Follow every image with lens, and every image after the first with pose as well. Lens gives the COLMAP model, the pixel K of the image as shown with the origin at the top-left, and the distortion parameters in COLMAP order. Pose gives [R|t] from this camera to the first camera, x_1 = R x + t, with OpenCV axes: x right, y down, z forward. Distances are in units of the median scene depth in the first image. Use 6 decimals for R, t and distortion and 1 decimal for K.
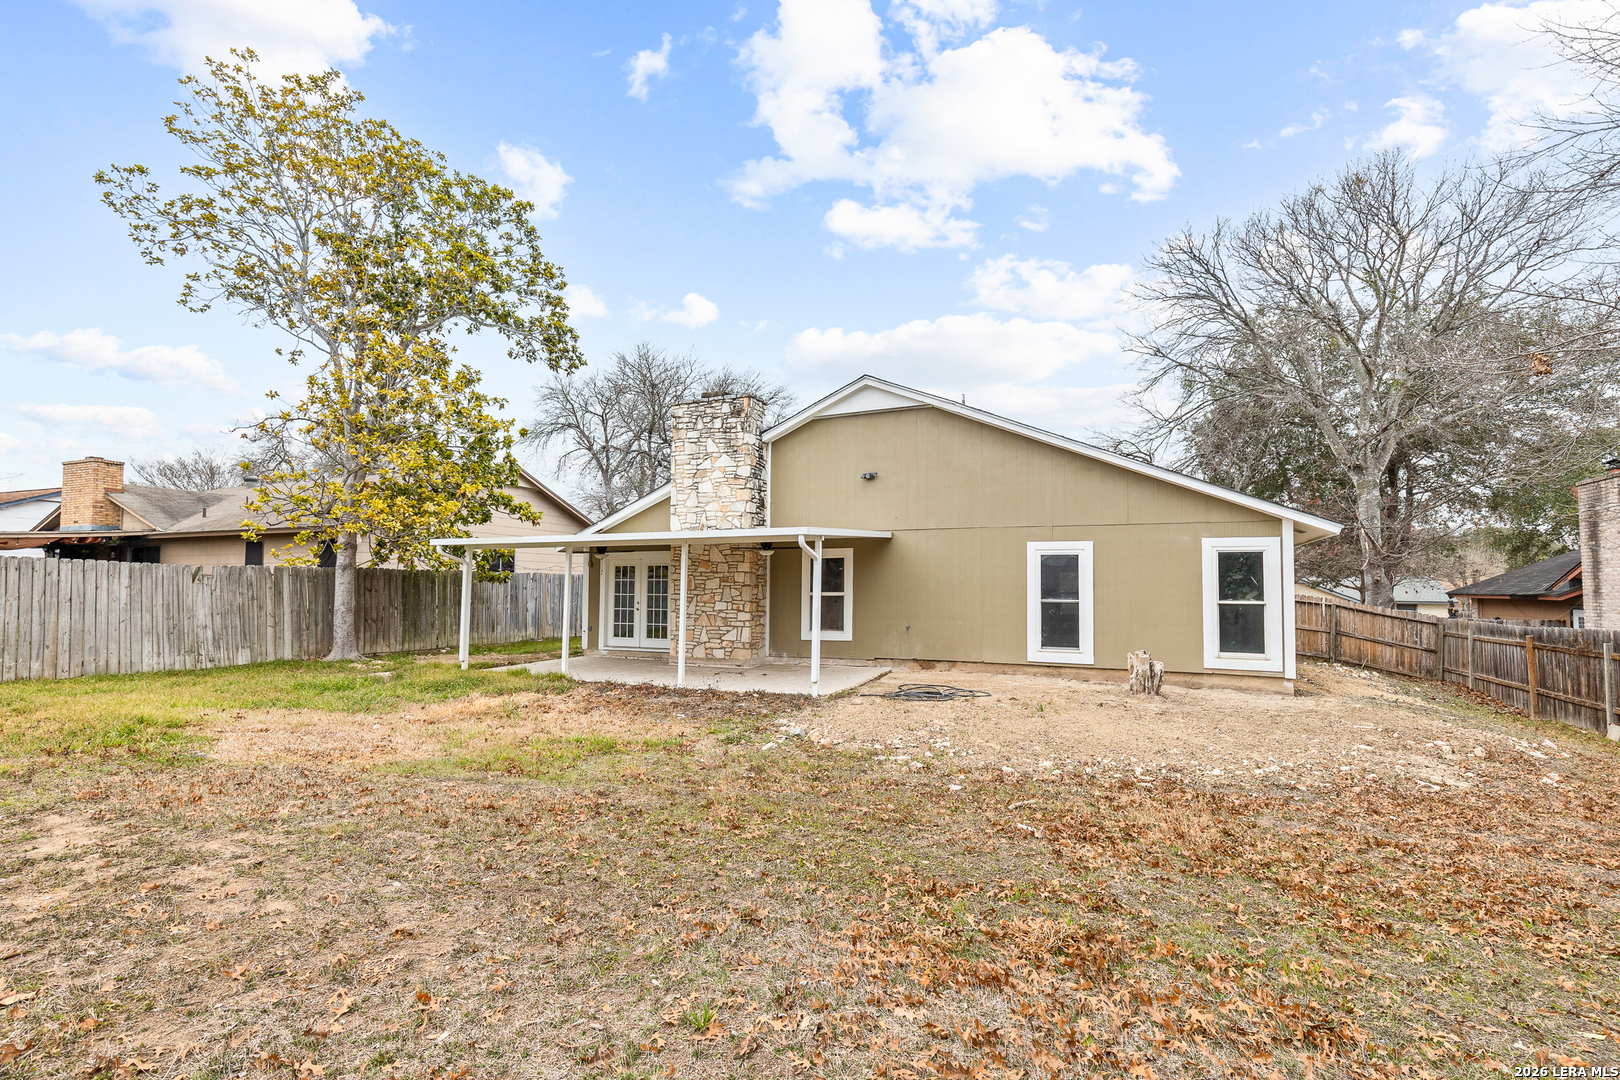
lens RADIAL K [[733.8, 0, 806.4], [0, 733.8, 556.4], [0, 0, 1]] dist [0.007146, -0.000135]
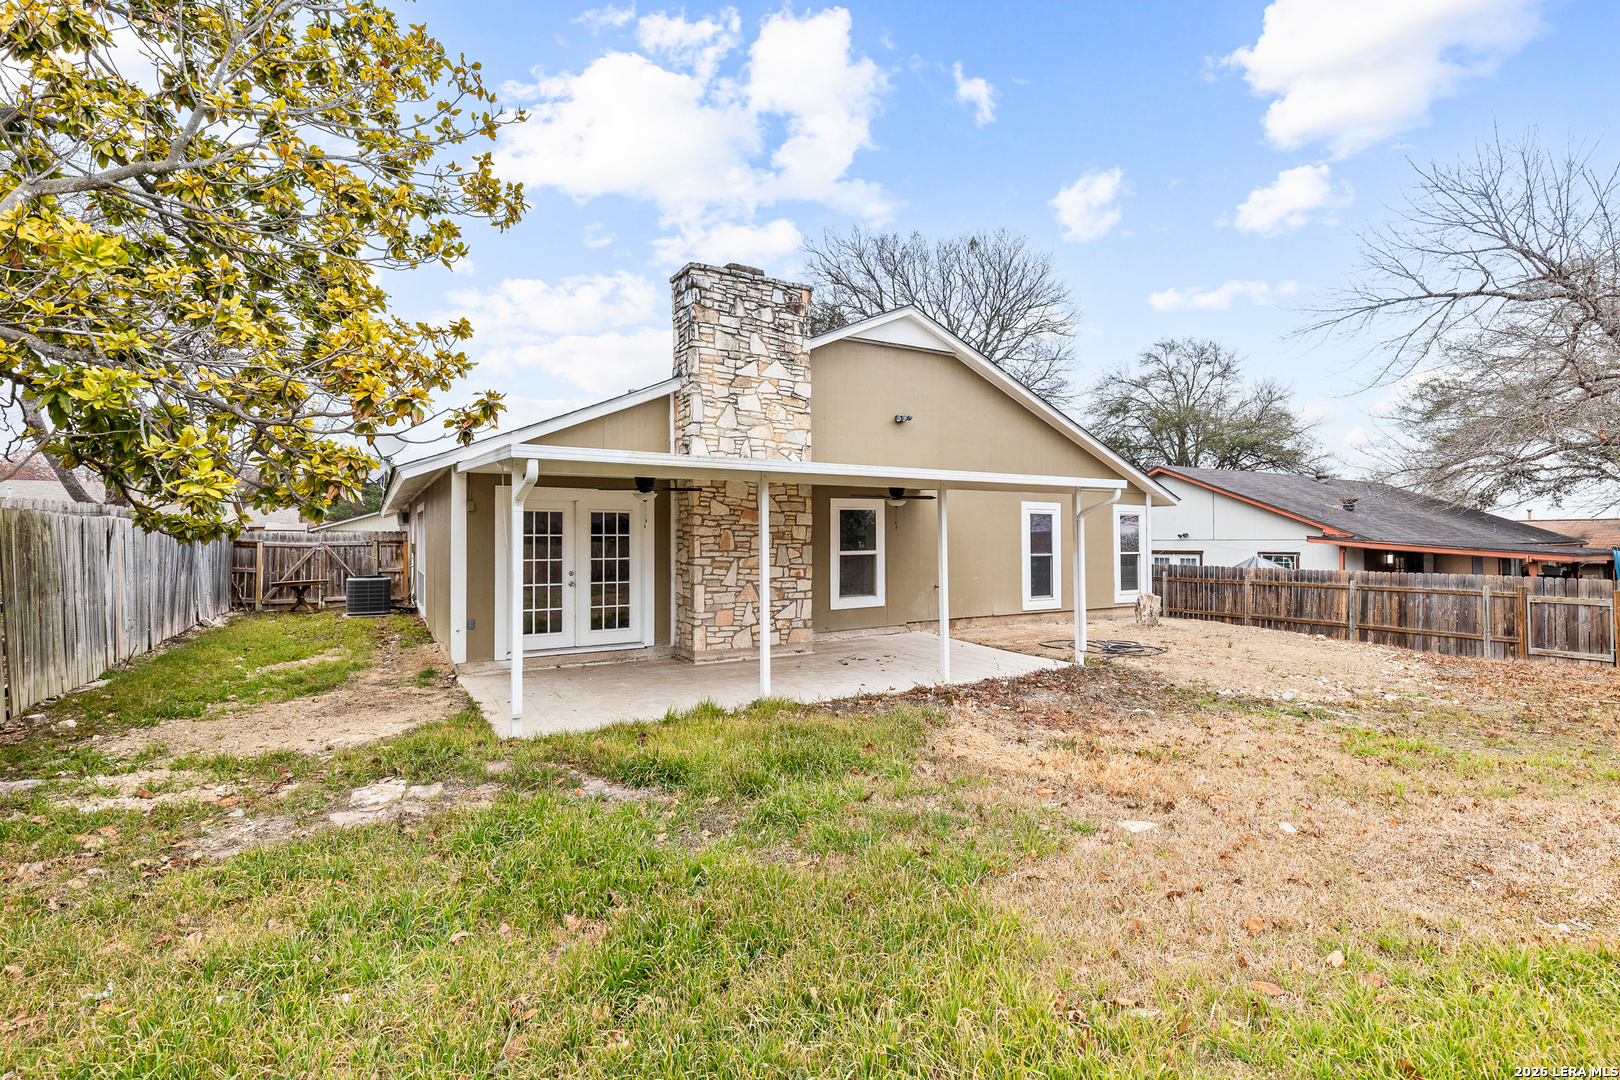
lens RADIAL K [[728.5, 0, 818.3], [0, 728.5, 532.4], [0, 0, 1]] dist [0.007553, -0.000736]
pose [[0.585663, 0.003320, 0.810548, -0.854822], [-0.027638, 0.999492, 0.015876, 0.020126], [-0.810083, -0.031700, 0.585458, 0.700283]]
